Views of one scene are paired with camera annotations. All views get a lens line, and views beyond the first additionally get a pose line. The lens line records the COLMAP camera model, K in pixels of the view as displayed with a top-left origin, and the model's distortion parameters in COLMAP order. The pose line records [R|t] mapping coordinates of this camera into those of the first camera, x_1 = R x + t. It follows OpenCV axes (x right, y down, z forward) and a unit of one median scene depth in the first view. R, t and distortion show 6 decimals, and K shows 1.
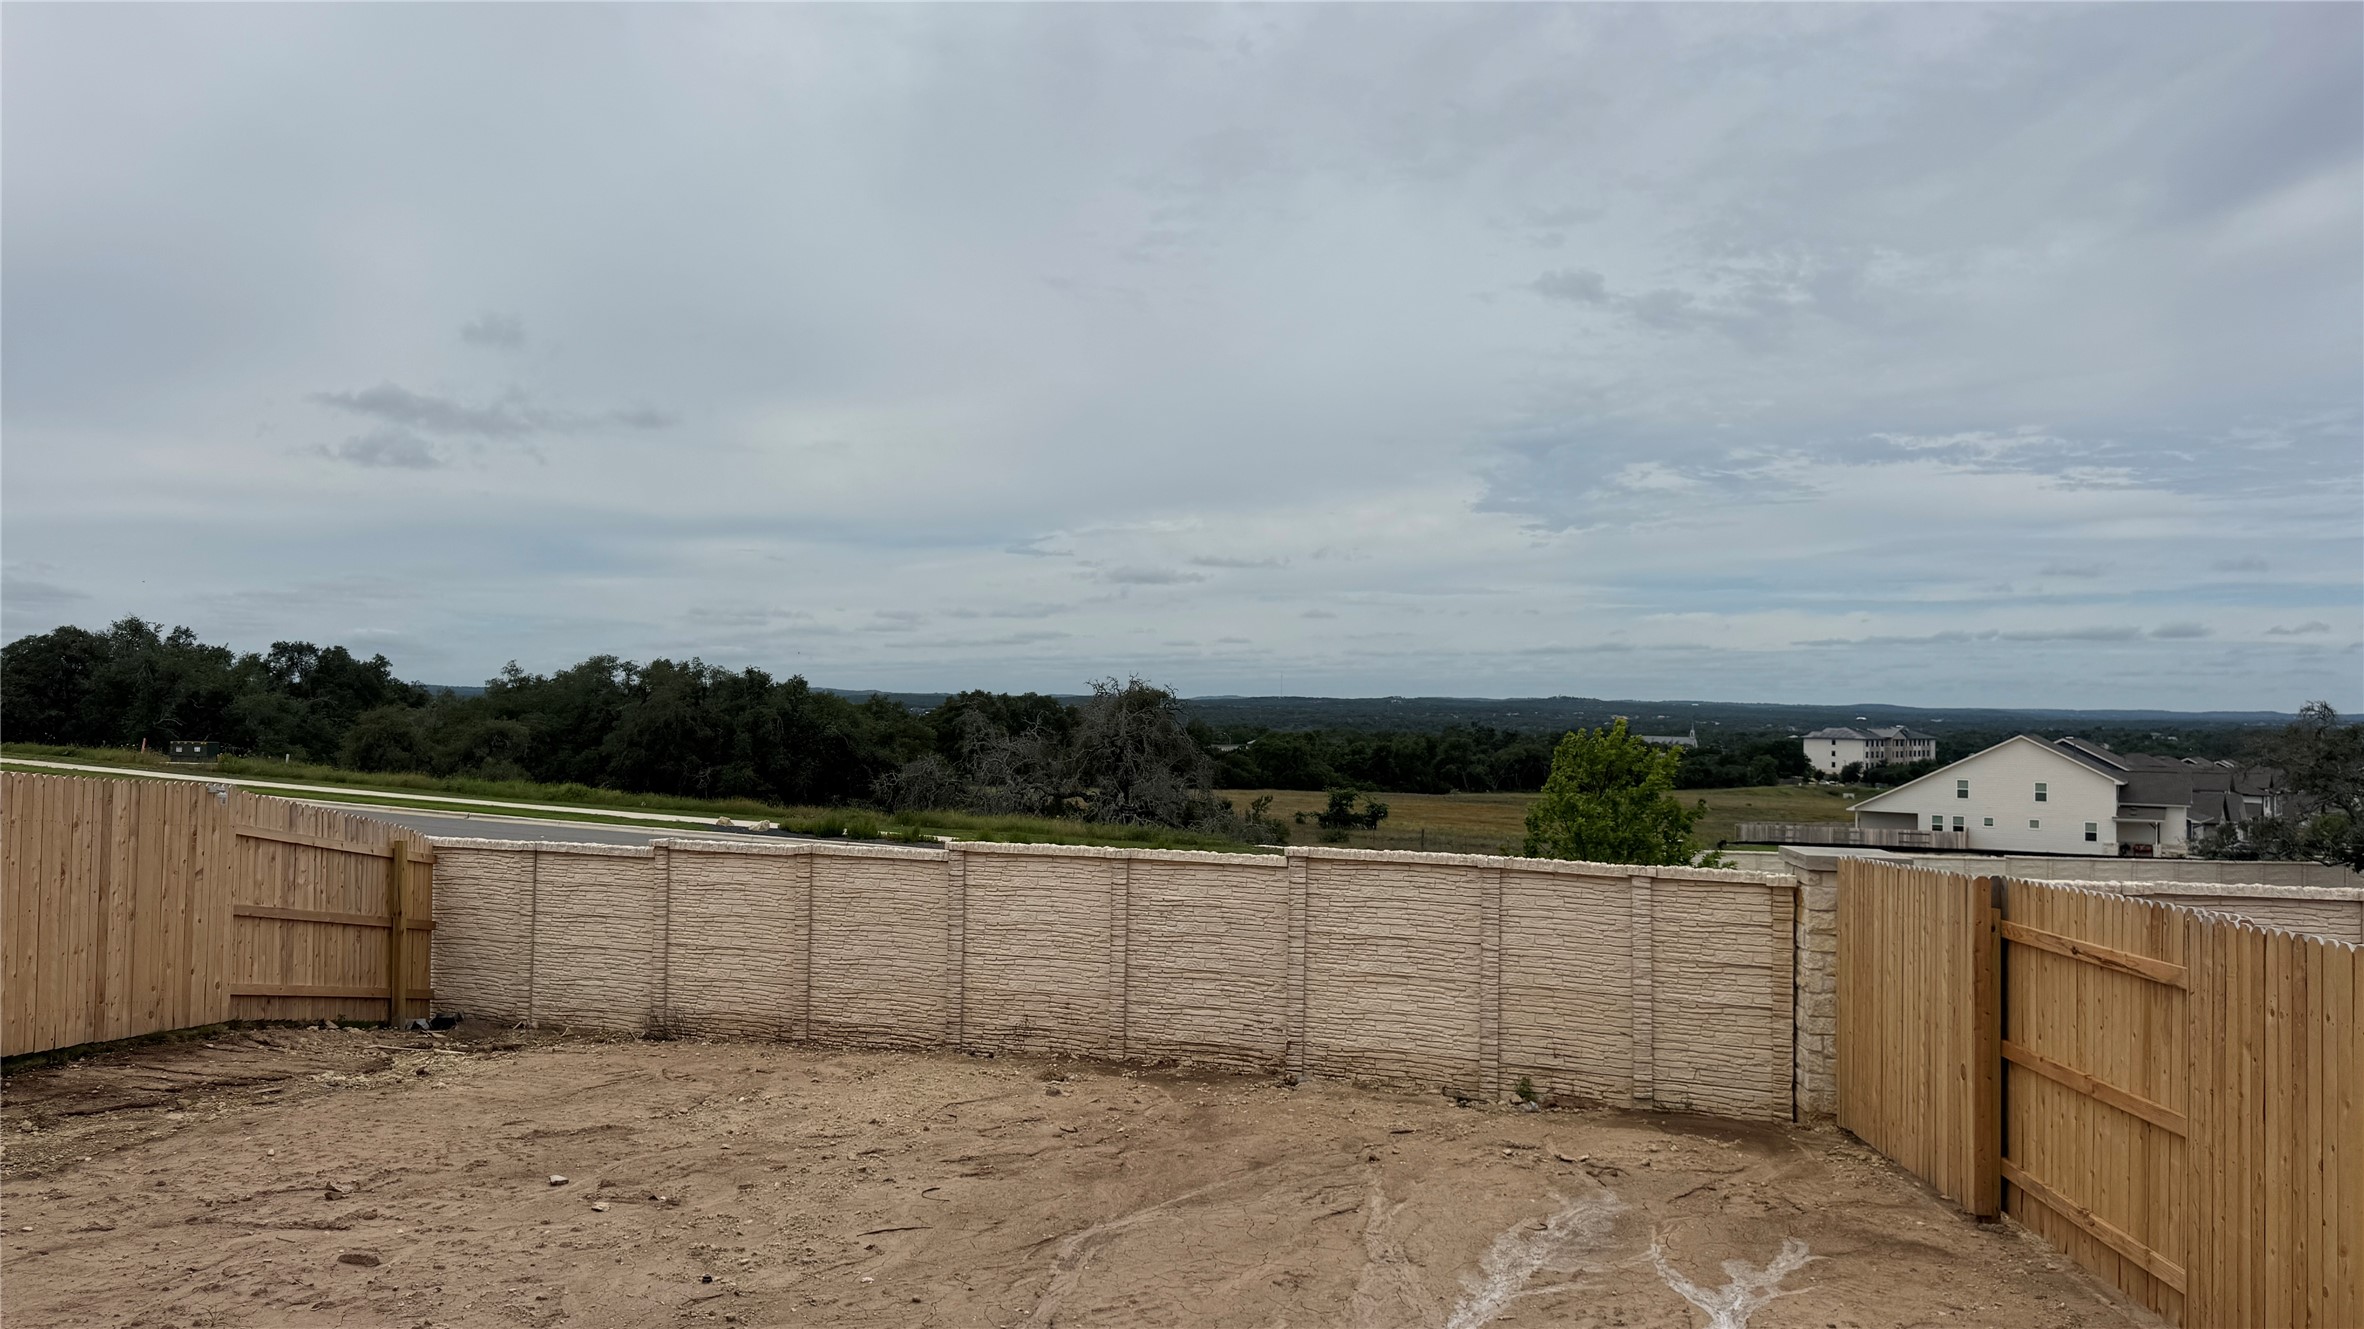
lens RADIAL K [[1662.4, 0, 1182.0], [0, 1662.4, 664.5], [0, 0, 1]] dist [0.123734, -0.205797]
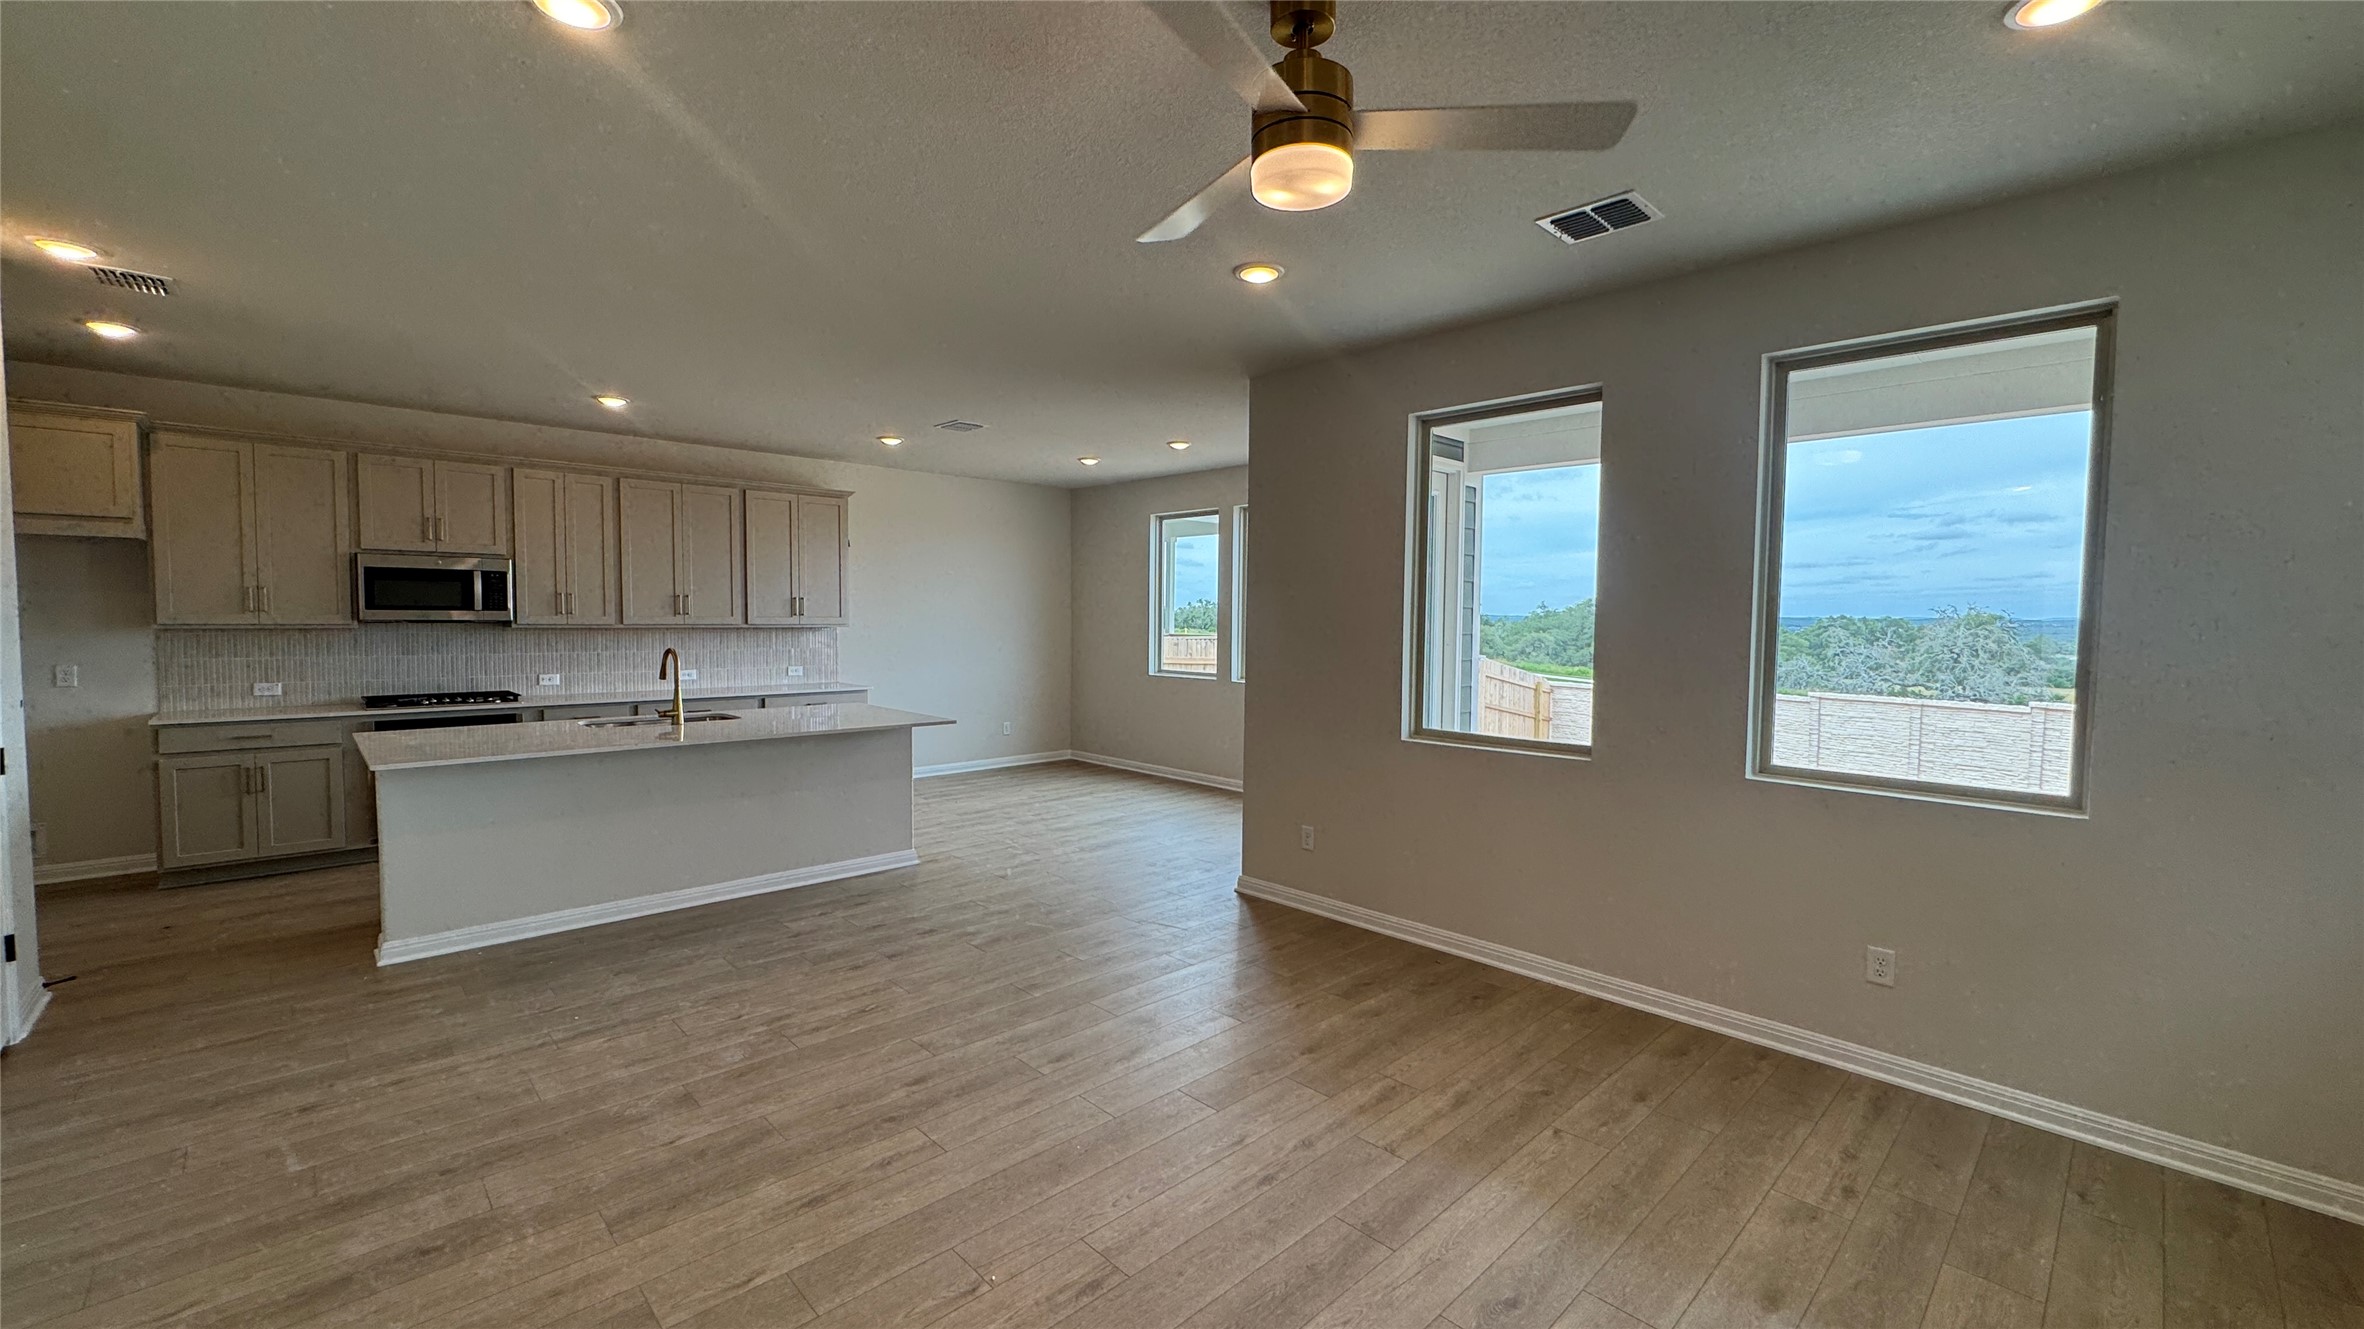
lens RADIAL K [[942.3, 0, 1183.3], [0, 942.3, 663.7], [0, 0, 1]] dist [-0.002644, 0.000372]
pose [[0.742559, 0.024263, -0.669341, 0.055778], [0.018978, 0.998180, 0.057238, -0.007816], [0.669511, -0.055205, 0.740748, -0.337688]]
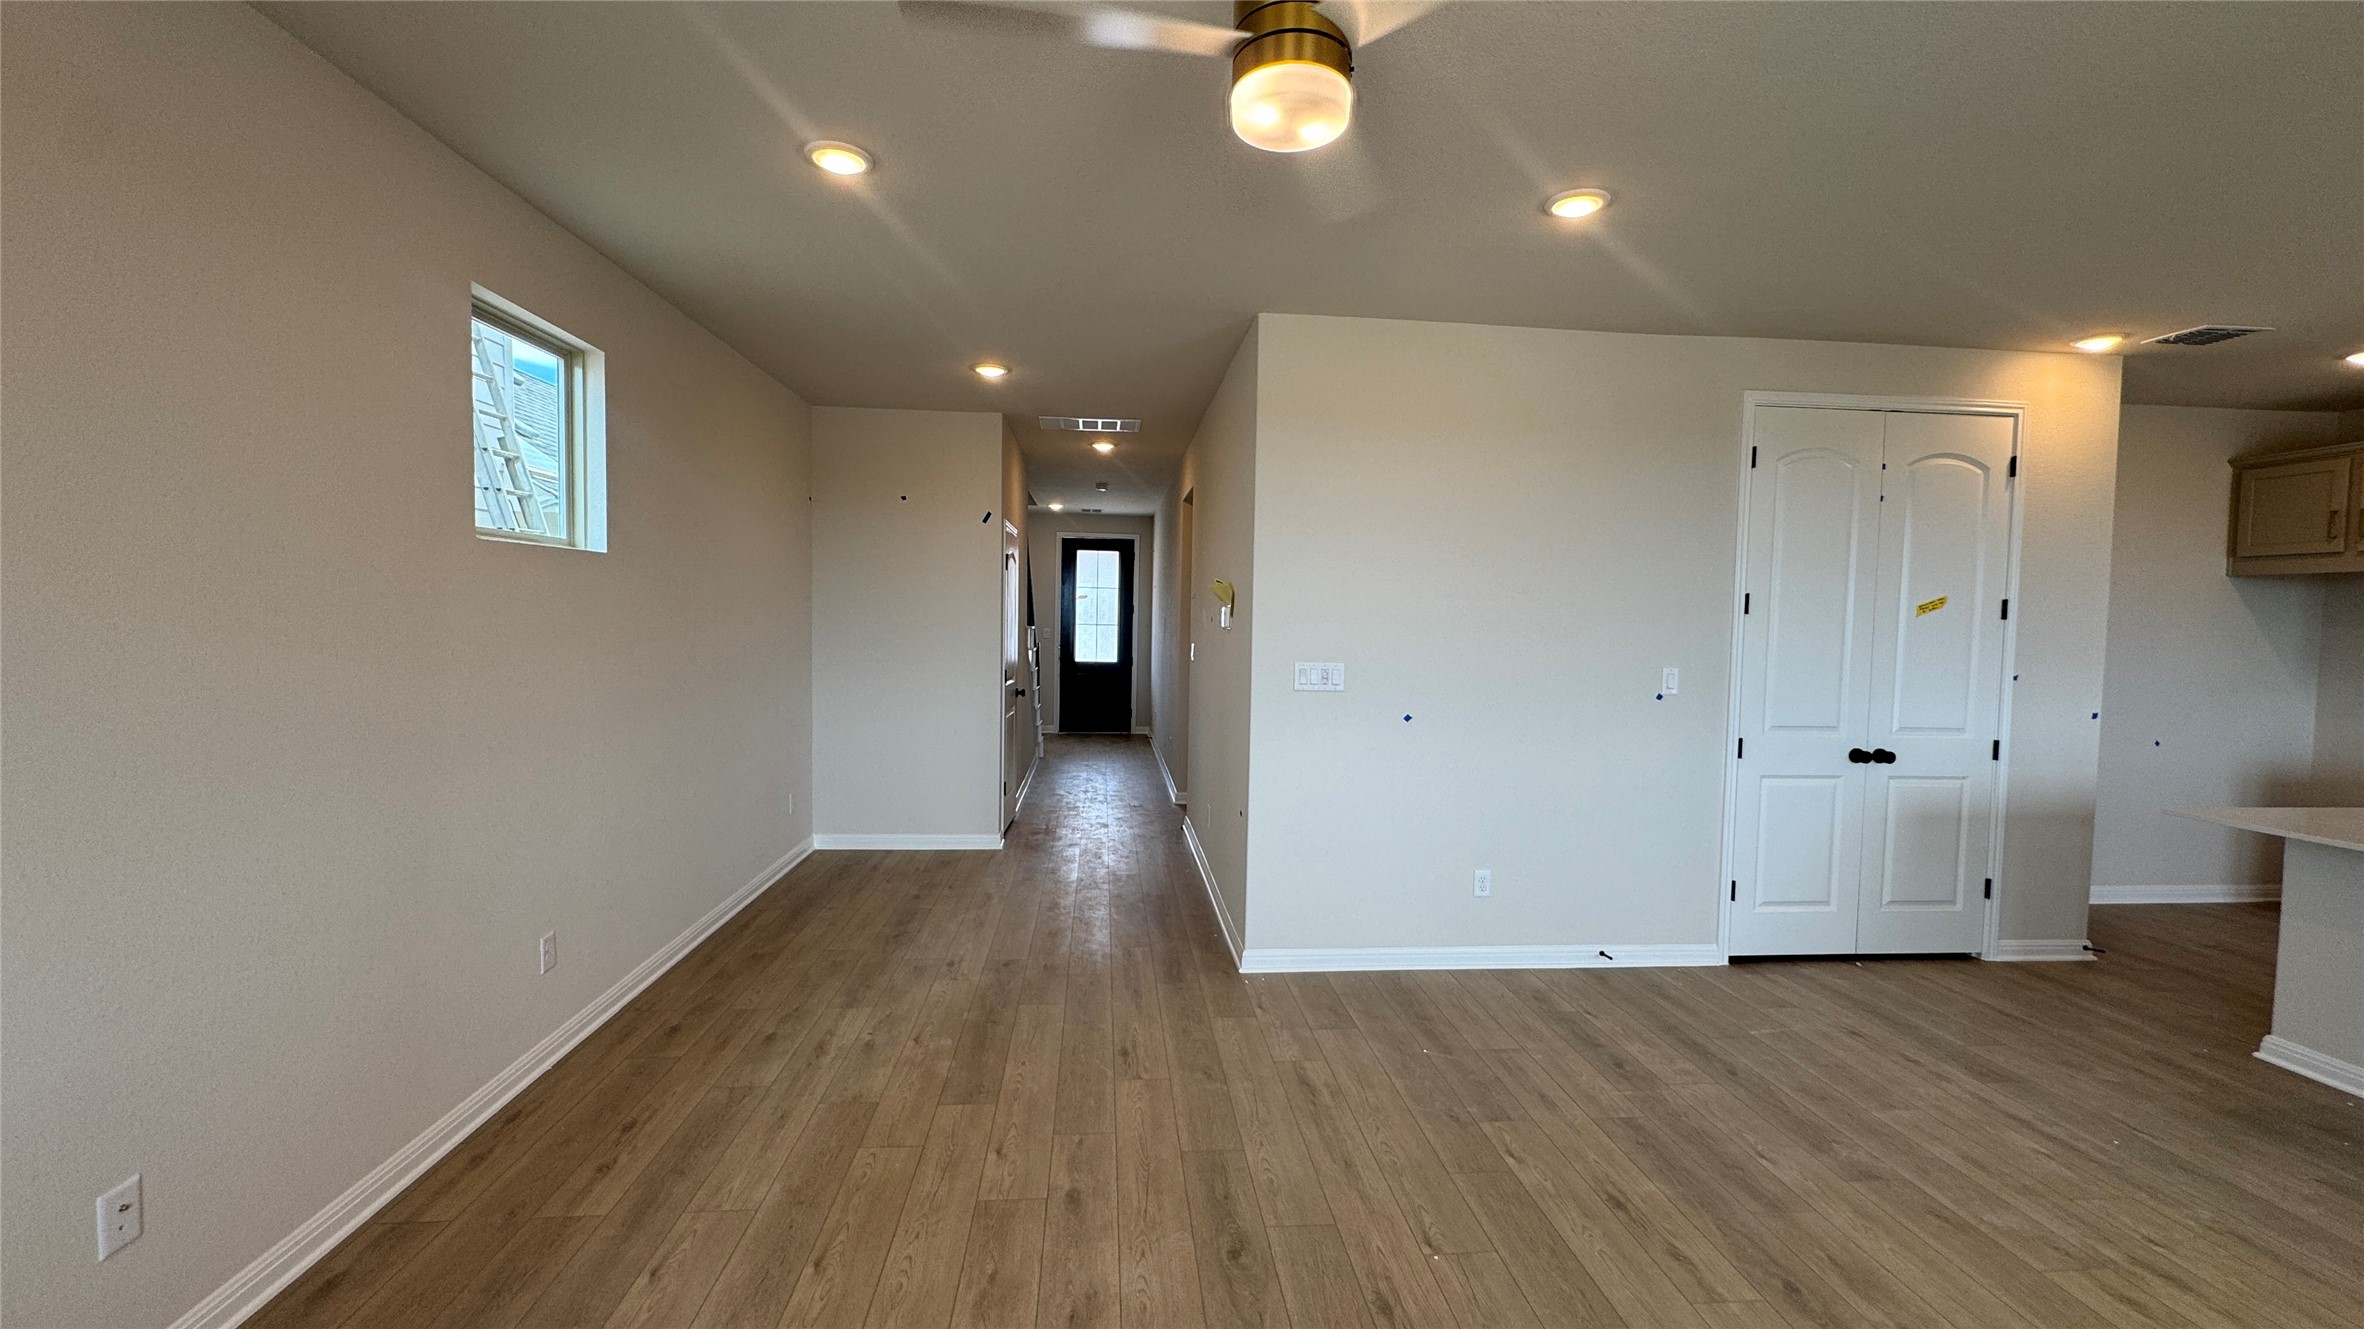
lens RADIAL K [[942.3, 0, 1183.3], [0, 942.3, 663.7], [0, 0, 1]] dist [-0.002644, 0.000372]
pose [[-0.987083, -0.027997, -0.157745, 0.008566], [-0.032151, 0.999199, 0.023839, -0.004132], [0.156951, 0.028603, -0.987192, -0.123467]]
